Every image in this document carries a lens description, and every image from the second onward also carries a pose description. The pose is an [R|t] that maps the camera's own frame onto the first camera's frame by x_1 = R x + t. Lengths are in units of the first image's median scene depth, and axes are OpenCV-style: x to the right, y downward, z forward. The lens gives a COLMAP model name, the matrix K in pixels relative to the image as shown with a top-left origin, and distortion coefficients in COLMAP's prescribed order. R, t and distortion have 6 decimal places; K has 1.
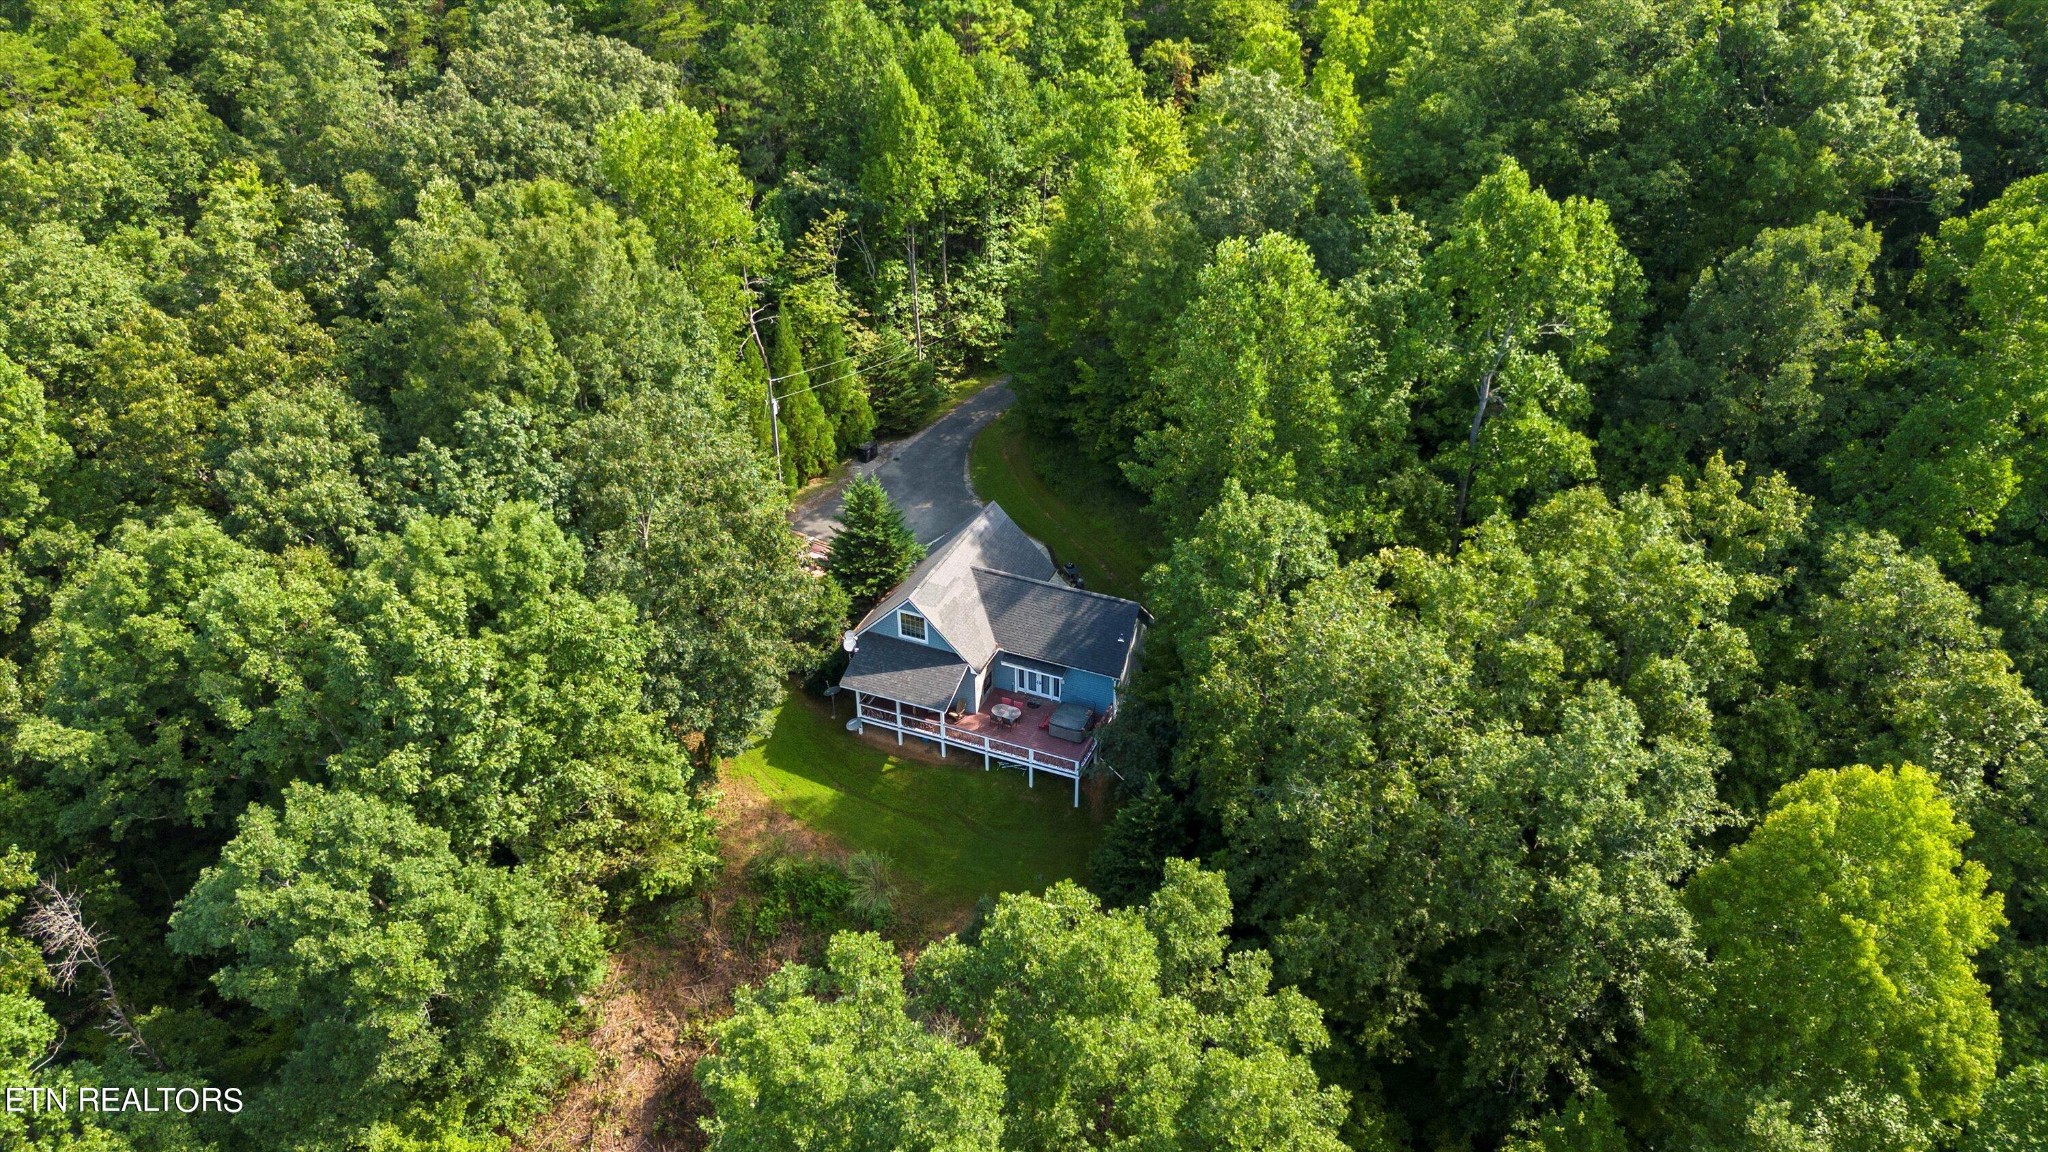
lens RADIAL K [[1539.6, 0, 1024.0], [0, 1539.6, 576.0], [0, 0, 1]] dist [0.089879, -0.103918]
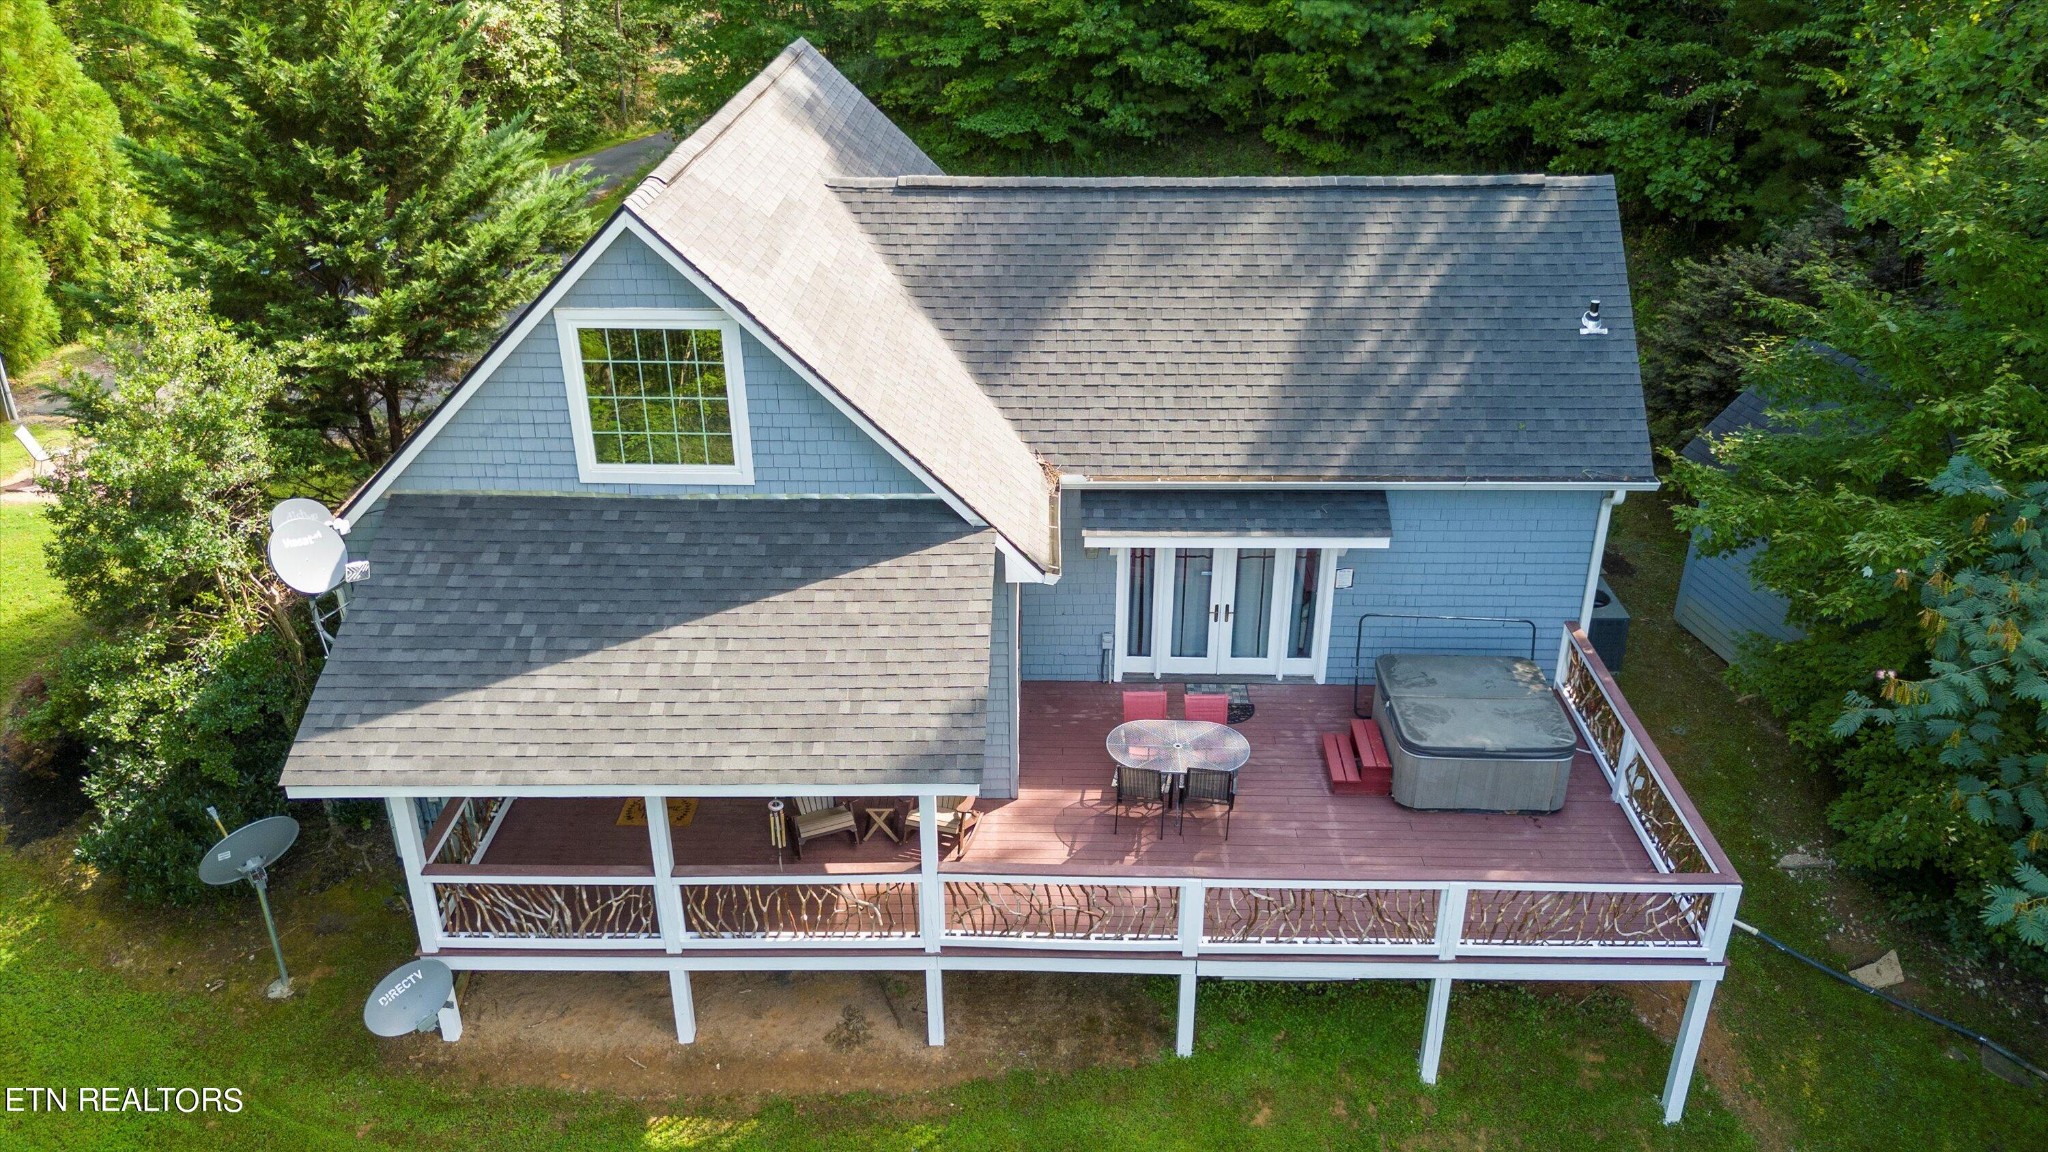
lens RADIAL K [[1539.6, 0, 1024.0], [0, 1539.6, 576.0], [0, 0, 1]] dist [0.089879, -0.103918]
pose [[0.931946, -0.169496, 0.320544, -0.094048], [0.205465, 0.975250, -0.081678, 0.078243], [-0.298767, 0.141980, 0.943706, 0.804051]]
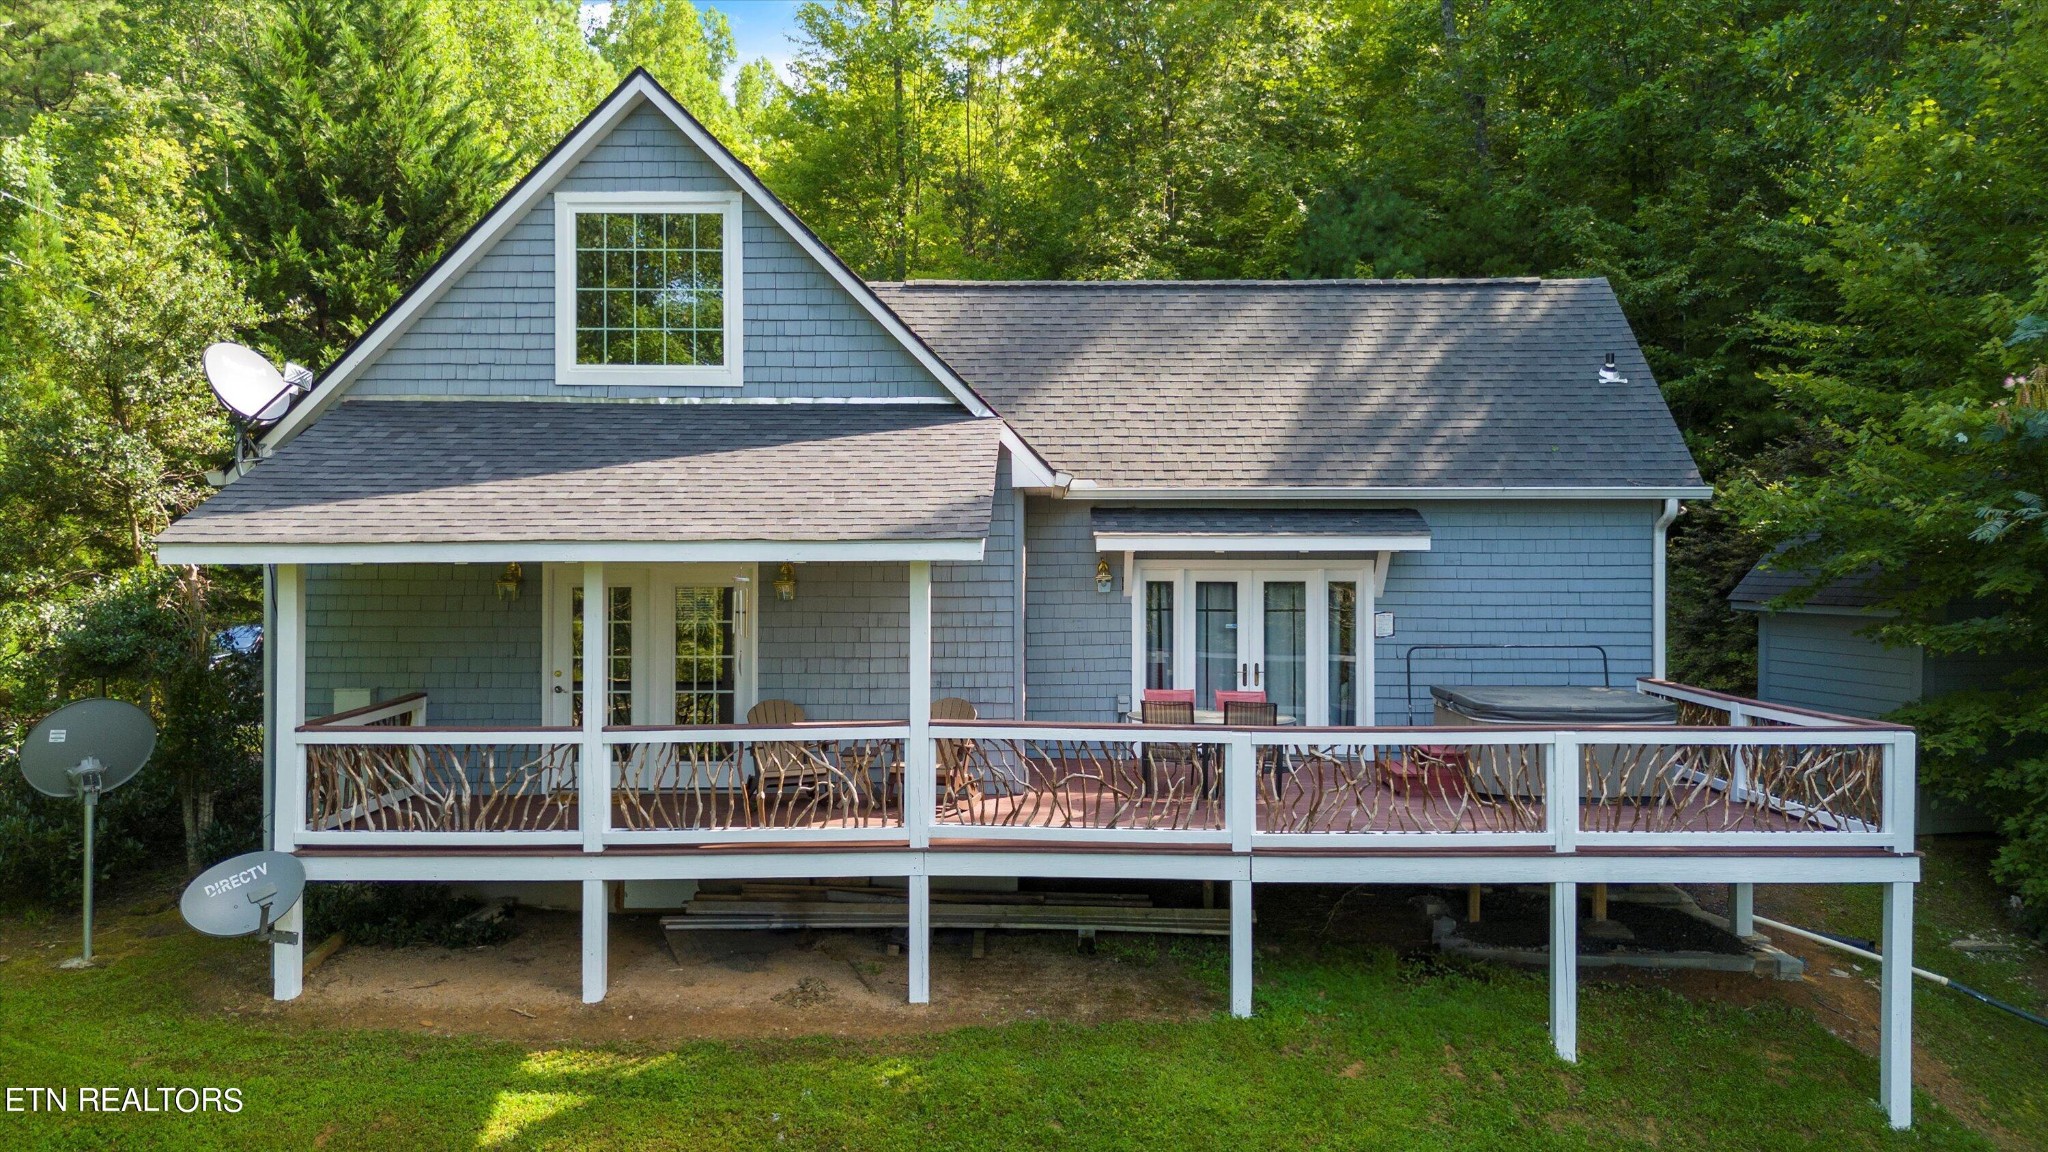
lens RADIAL K [[1539.6, 0, 1024.0], [0, 1539.6, 576.0], [0, 0, 1]] dist [0.089879, -0.103918]
pose [[0.930491, -0.000003, 0.366316, -0.097117], [0.203989, 0.830606, -0.518152, 0.163017], [-0.304262, 0.556860, 0.772872, 0.858159]]
